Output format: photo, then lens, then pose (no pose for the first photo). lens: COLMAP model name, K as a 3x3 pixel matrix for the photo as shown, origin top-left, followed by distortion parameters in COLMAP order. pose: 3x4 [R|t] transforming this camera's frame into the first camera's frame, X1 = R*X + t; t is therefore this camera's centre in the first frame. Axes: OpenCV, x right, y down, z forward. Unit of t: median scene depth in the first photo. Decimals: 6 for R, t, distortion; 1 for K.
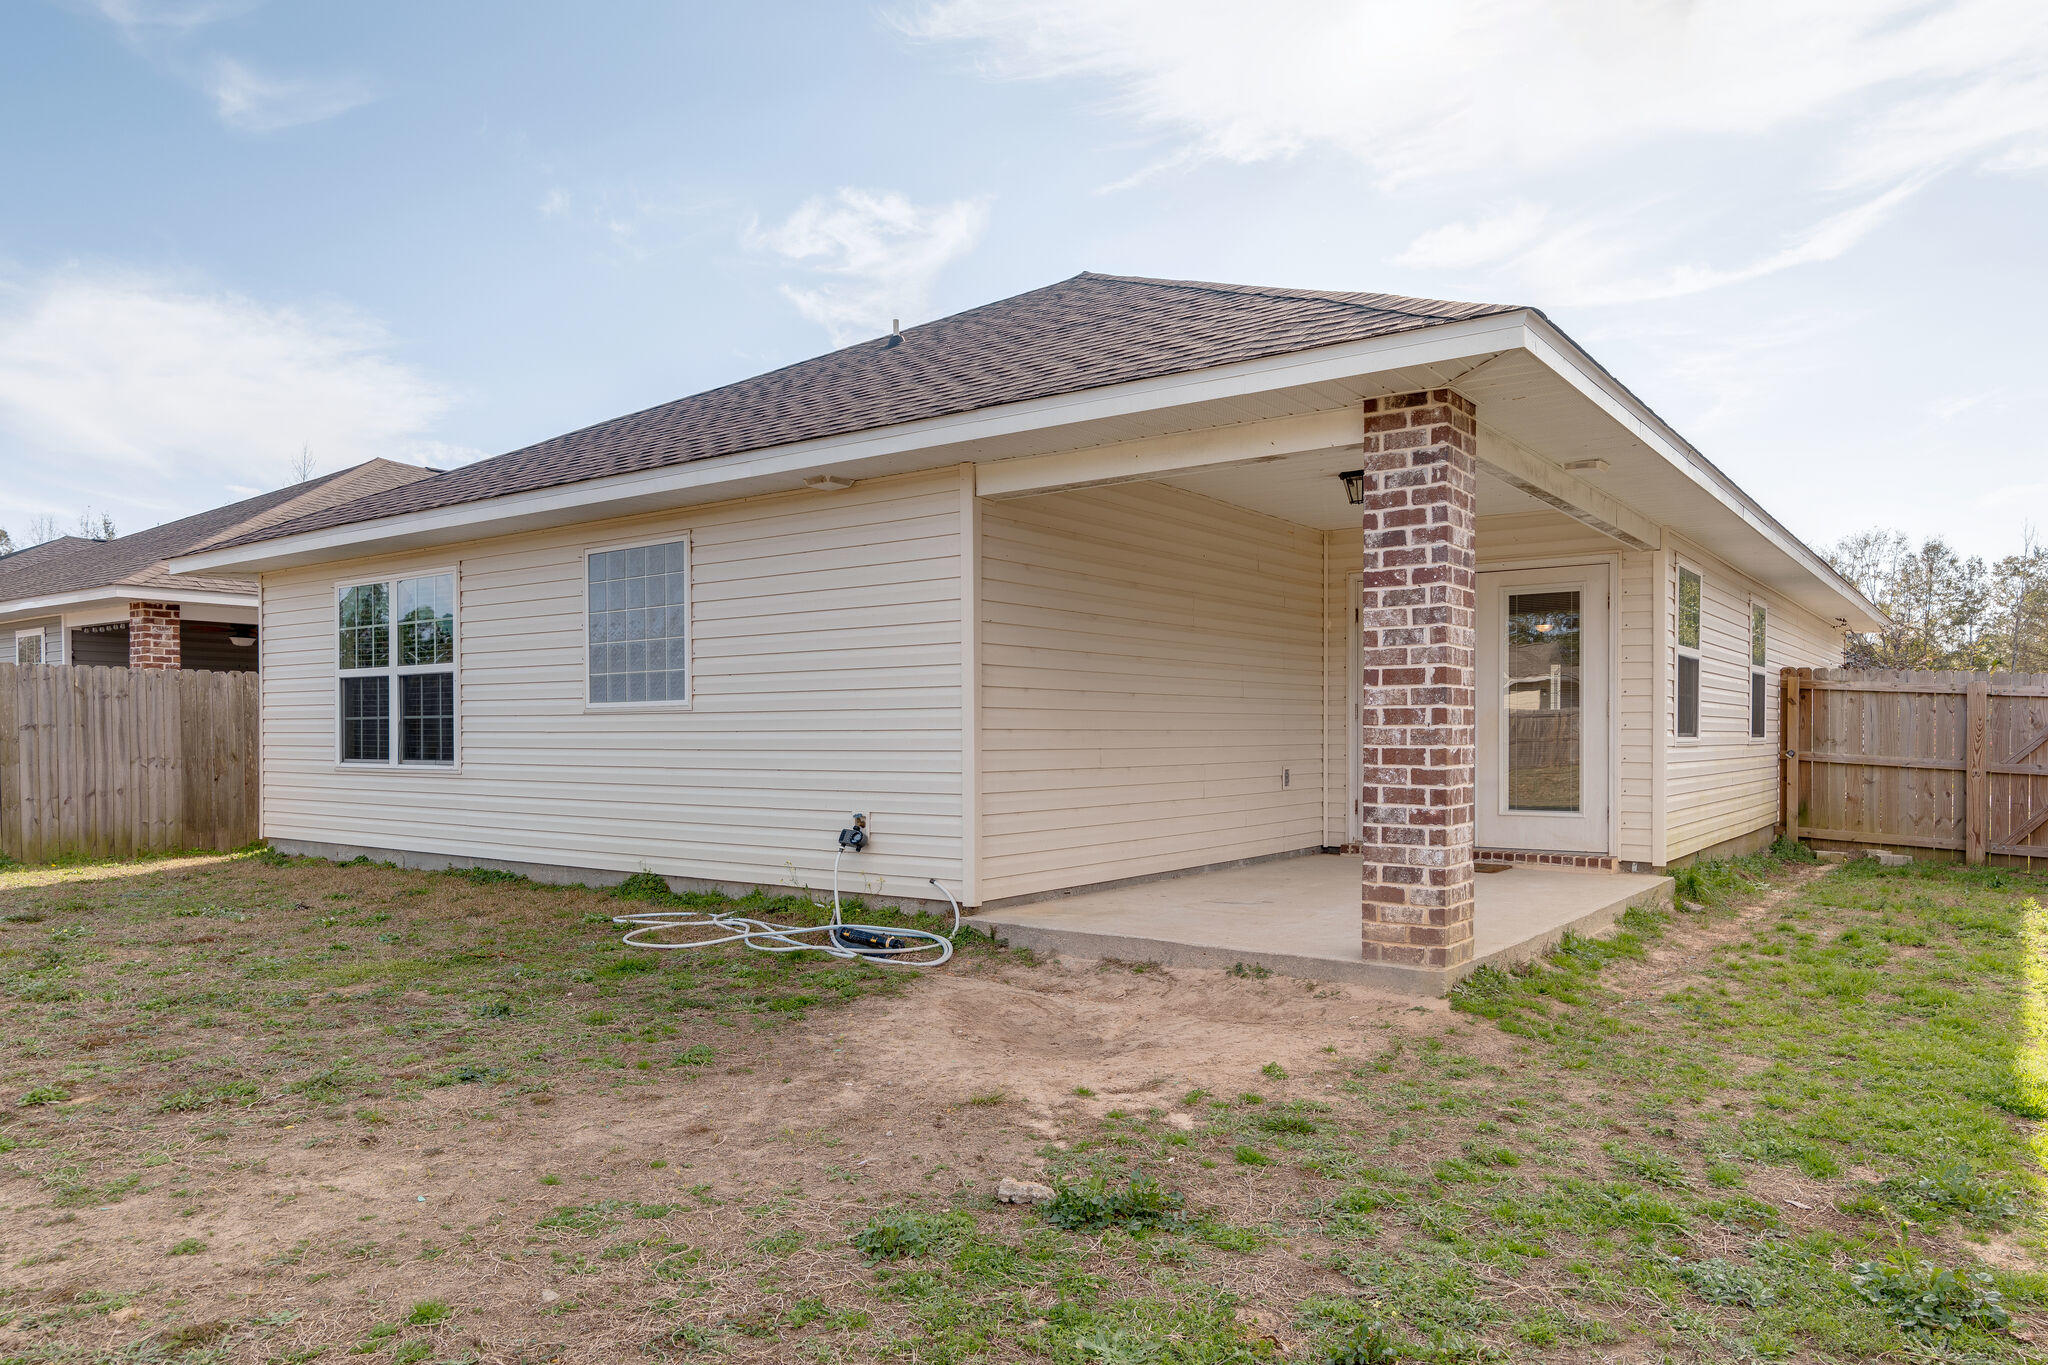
lens RADIAL K [[1121.3, 0, 1002.8], [0, 1121.3, 739.7], [0, 0, 1]] dist [-0.001989, -0.001097]
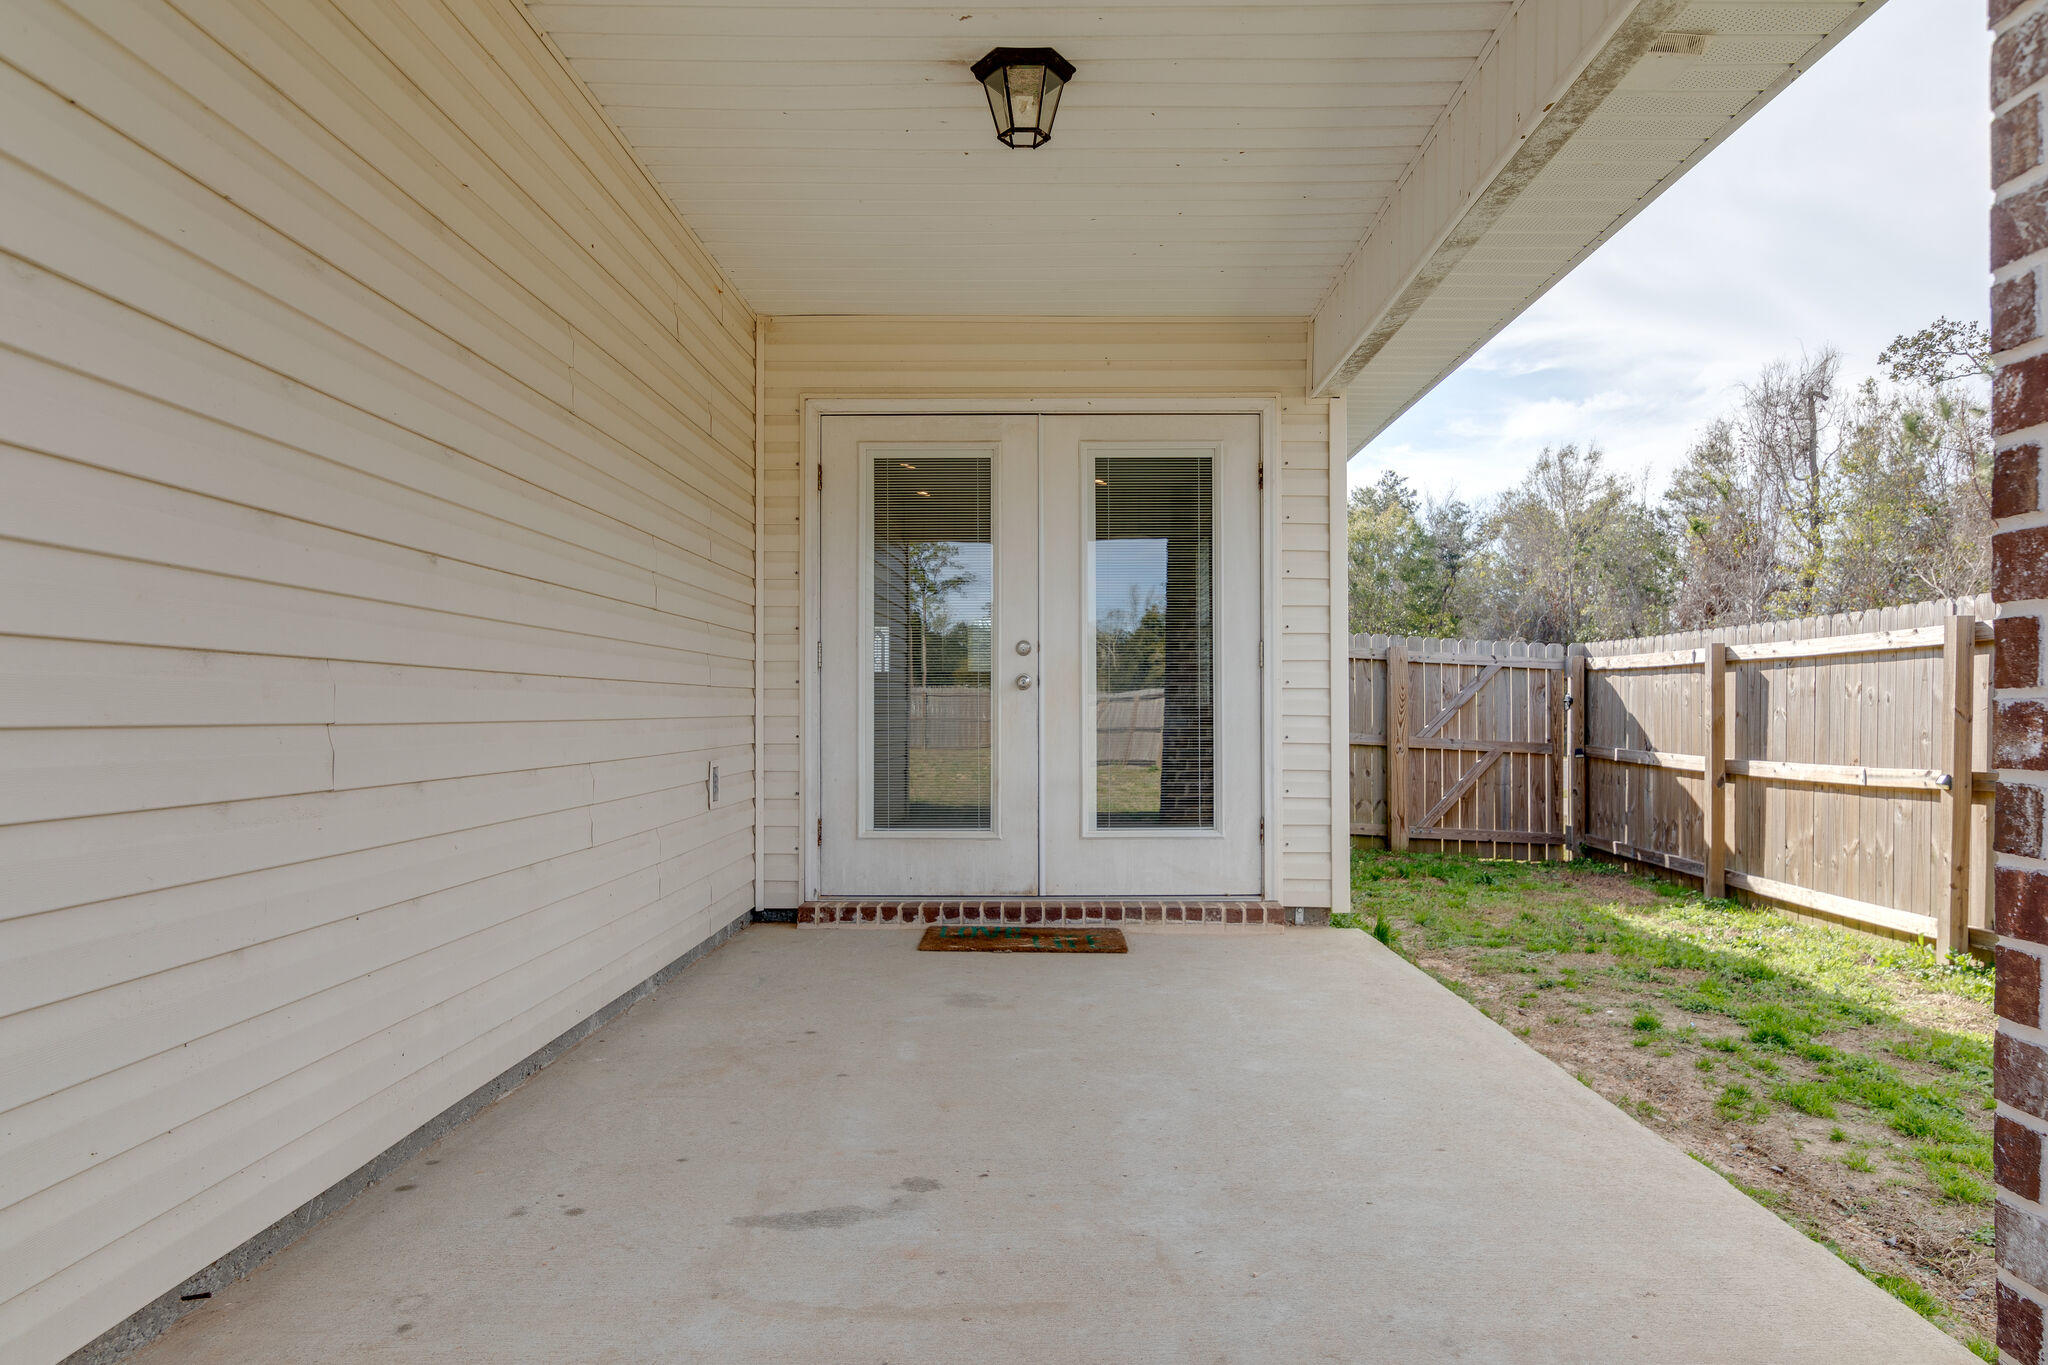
lens RADIAL K [[1215.2, 0, 984.6], [0, 1215.2, 721.1], [0, 0, 1]] dist [0.000041, -0.000037]
pose [[0.793634, -0.003020, 0.608388, 0.026025], [0.001341, 0.999994, 0.003215, 0.005351], [-0.608394, -0.001736, 0.793633, 0.561743]]
